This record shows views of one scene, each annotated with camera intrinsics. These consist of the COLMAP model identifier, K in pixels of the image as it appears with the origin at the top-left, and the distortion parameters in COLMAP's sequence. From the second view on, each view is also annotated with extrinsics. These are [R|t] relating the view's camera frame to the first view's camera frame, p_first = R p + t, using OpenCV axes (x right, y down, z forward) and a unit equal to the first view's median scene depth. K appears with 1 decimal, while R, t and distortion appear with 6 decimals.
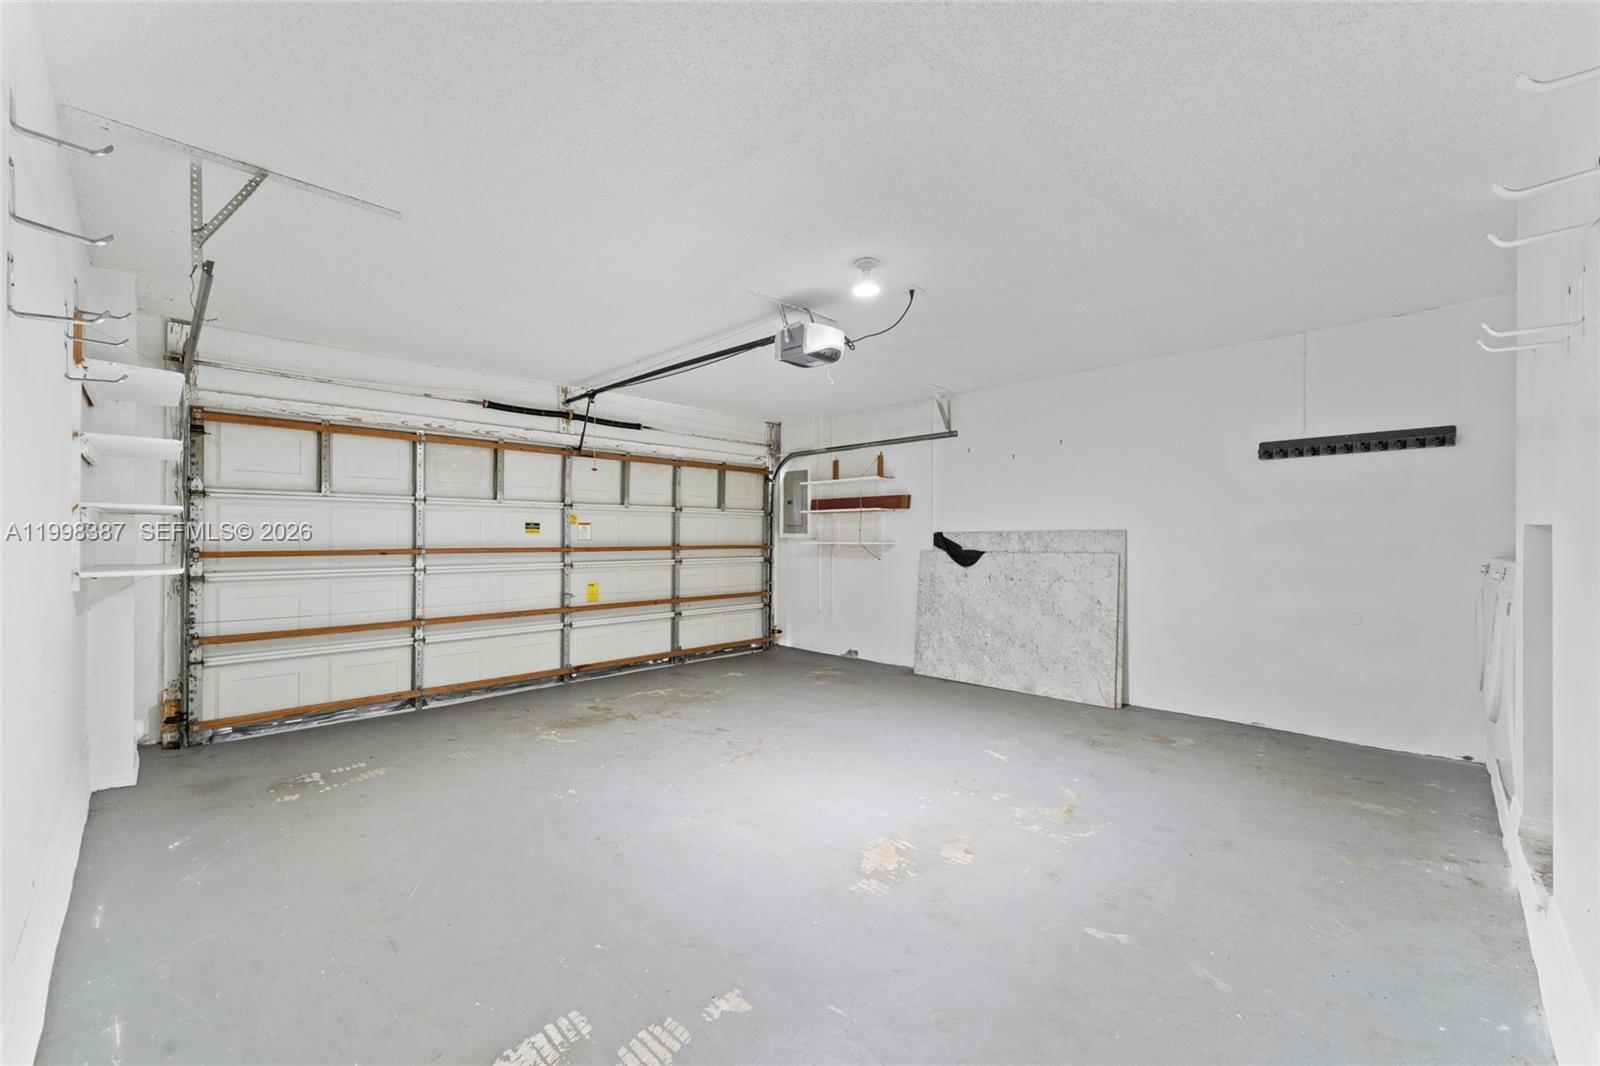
lens RADIAL K [[636.9, 0, 799.3], [0, 636.9, 539.0], [0, 0, 1]] dist [-0.000358, -0.000001]
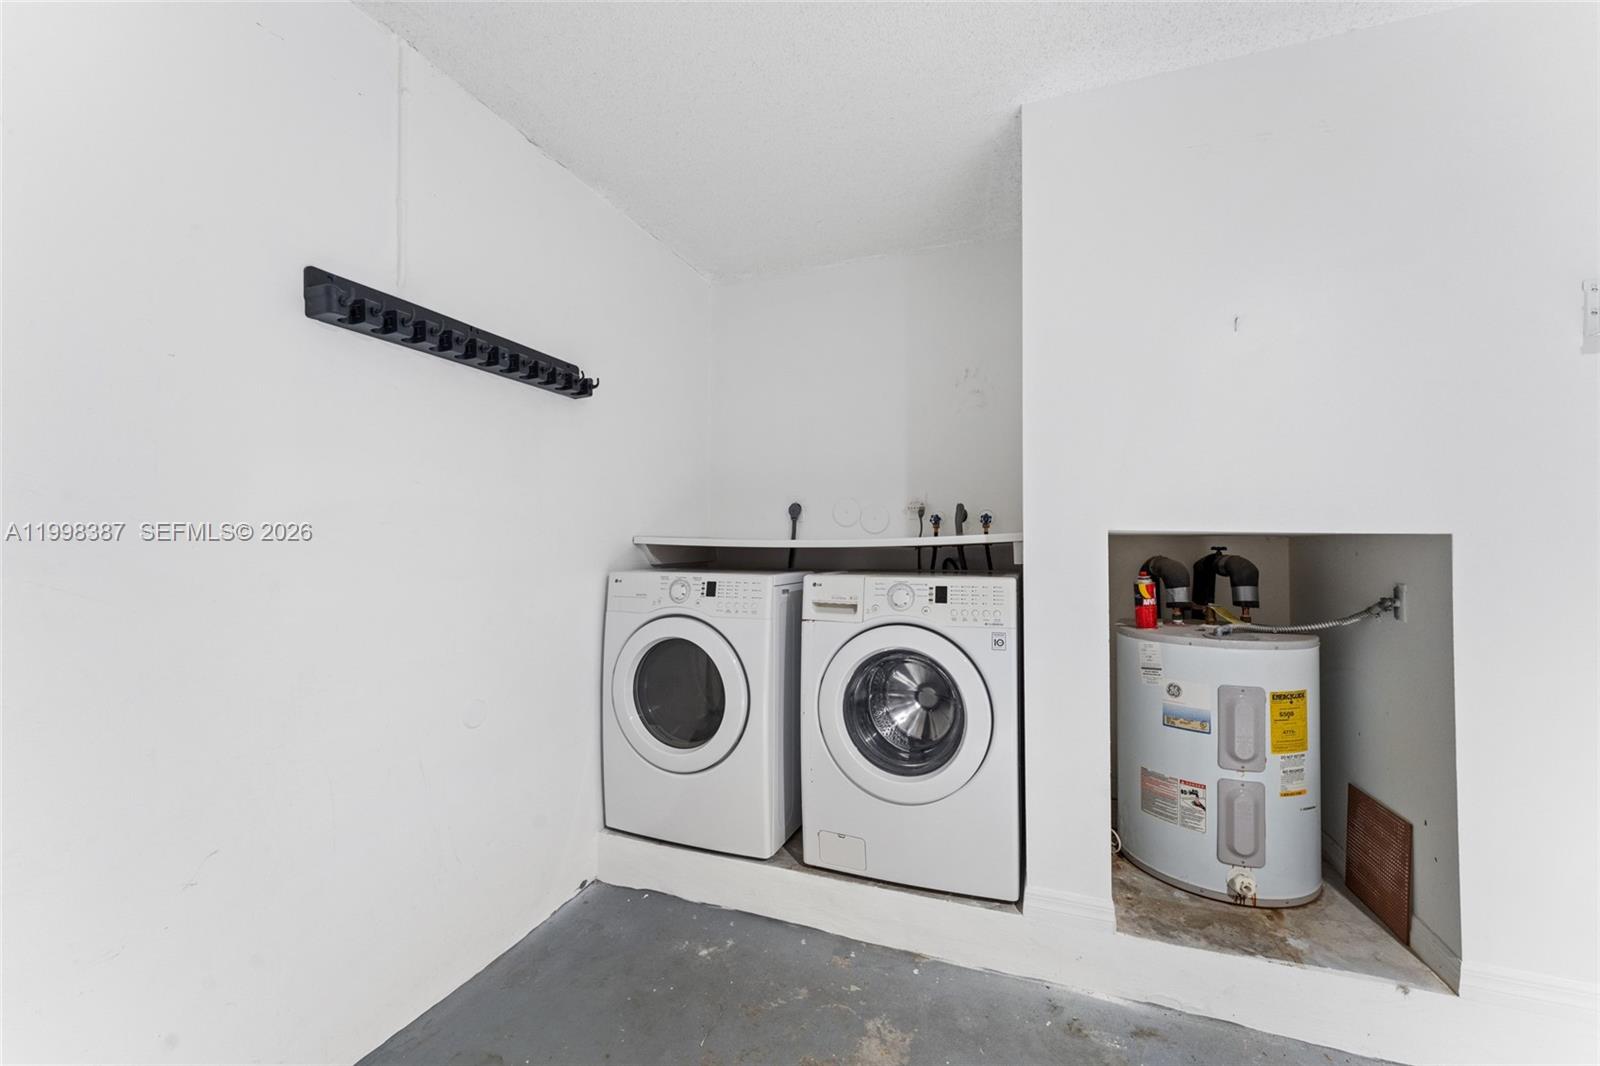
lens RADIAL K [[636.9, 0, 799.3], [0, 636.9, 539.0], [0, 0, 1]] dist [-0.000358, -0.000001]
pose [[-0.397893, 0.005593, 0.917415, 0.435961], [0.004410, 0.999982, -0.004183, -0.005621], [-0.917421, 0.002381, -0.397910, 1.262337]]
